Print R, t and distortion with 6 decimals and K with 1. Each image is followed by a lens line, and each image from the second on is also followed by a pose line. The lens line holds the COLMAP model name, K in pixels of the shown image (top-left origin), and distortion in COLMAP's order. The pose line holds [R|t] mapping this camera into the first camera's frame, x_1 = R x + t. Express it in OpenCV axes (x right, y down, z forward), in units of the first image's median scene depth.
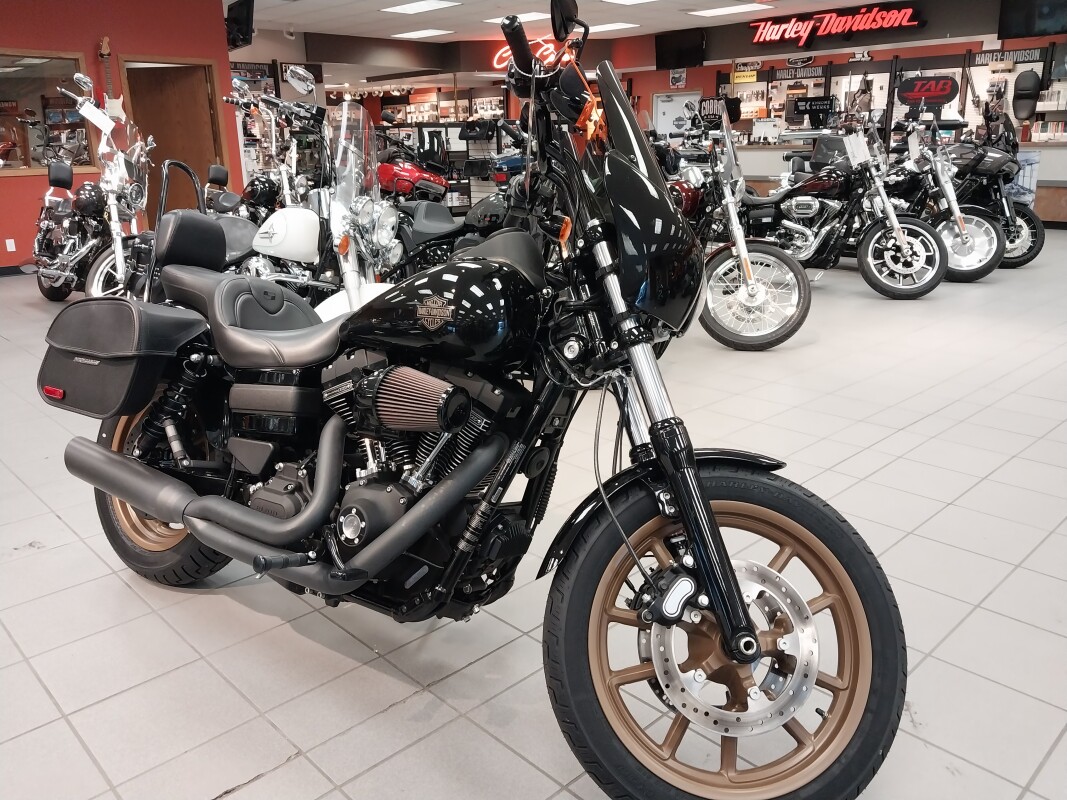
lens RADIAL K [[833.3, 0, 533.5], [0, 833.3, 400.0], [0, 0, 1]] dist [0.036639, -0.057198]
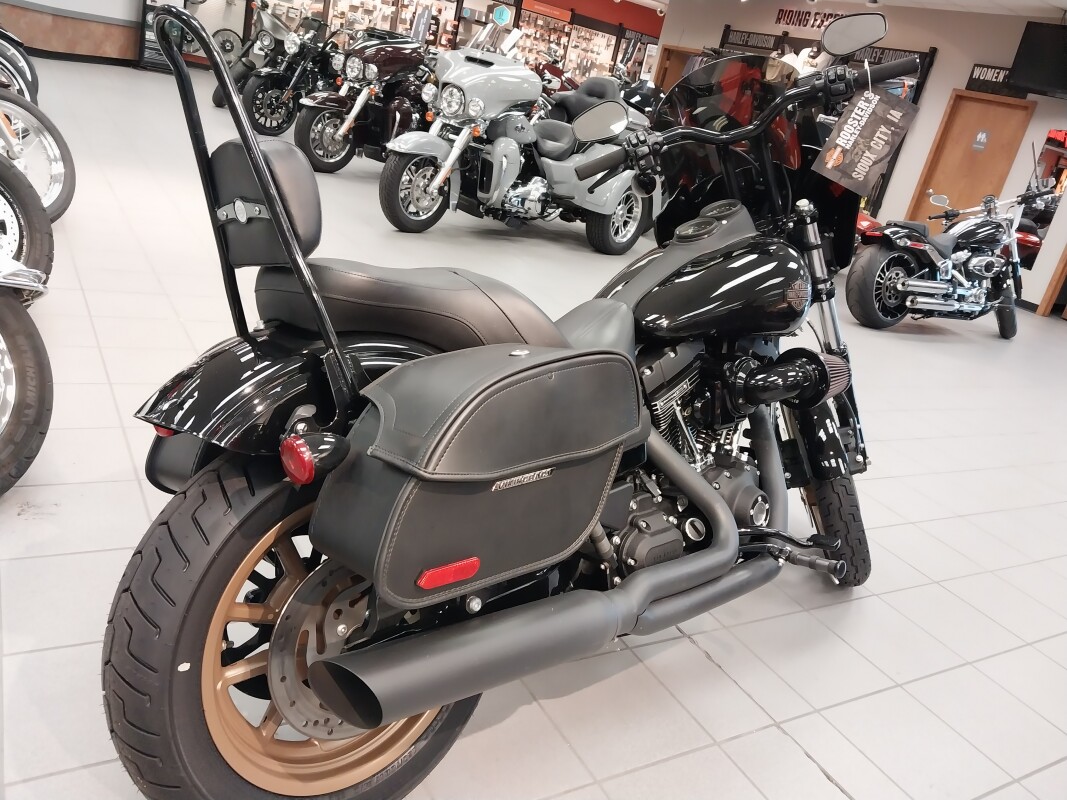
lens RADIAL K [[833.3, 0, 533.5], [0, 833.3, 400.0], [0, 0, 1]] dist [0.036639, -0.057198]
pose [[0.225889, -0.288756, 0.930373, -1.185948], [0.064087, 0.957394, 0.281583, -0.287344], [-0.972043, -0.003982, 0.234770, 1.020311]]
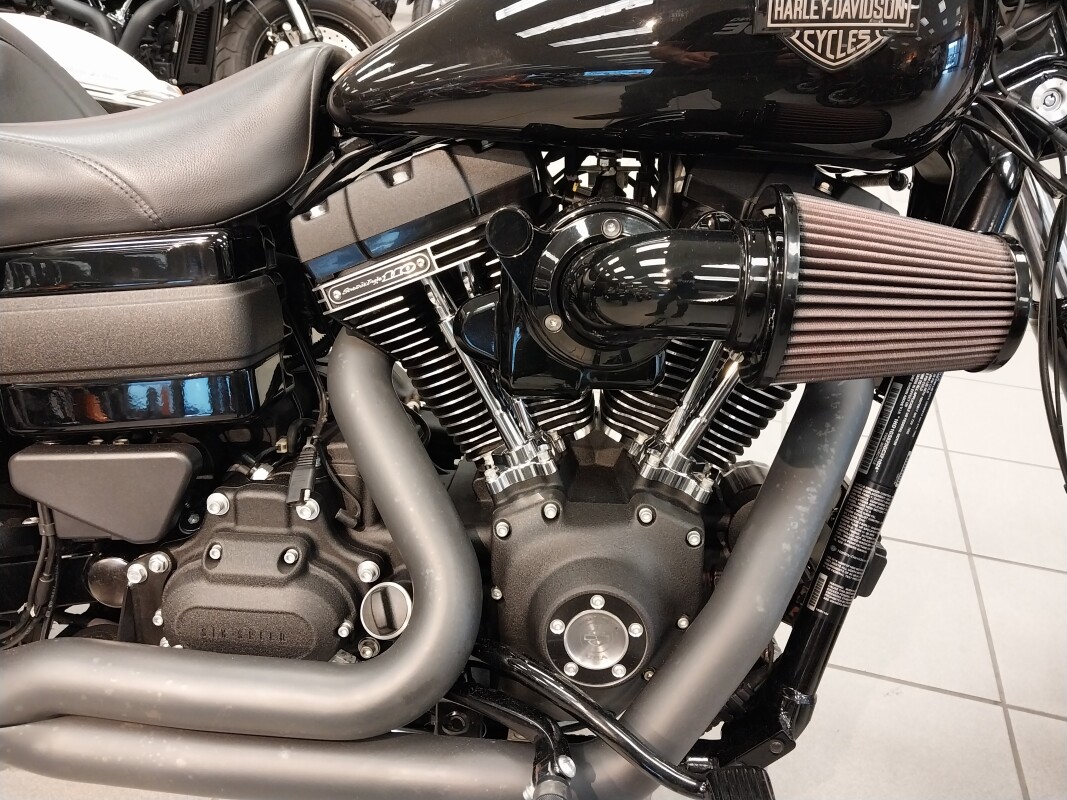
lens RADIAL K [[828.8, 0, 559.4], [0, 828.8, 384.3], [0, 0, 1]] dist [0.154862, -0.244677]
pose [[0.859177, -0.237430, 0.453258, -0.373534], [0.109501, 0.950620, 0.290399, -0.070470], [-0.499825, -0.199872, 0.842749, 0.705018]]
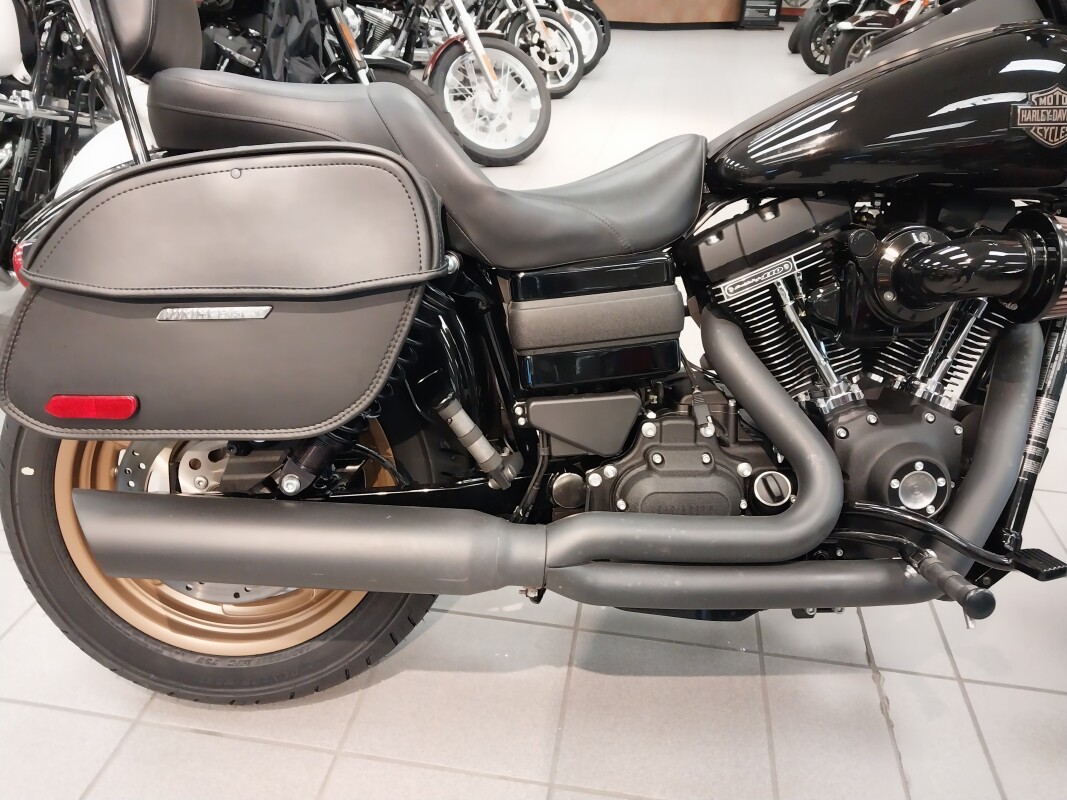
lens RADIAL K [[833.3, 0, 533.5], [0, 833.3, 400.0], [0, 0, 1]] dist [0.036639, -0.057198]
pose [[0.795074, -0.253981, 0.550774, -0.760525], [0.133857, 0.959187, 0.249085, -0.104115], [-0.591557, -0.124316, 0.796621, 0.677173]]
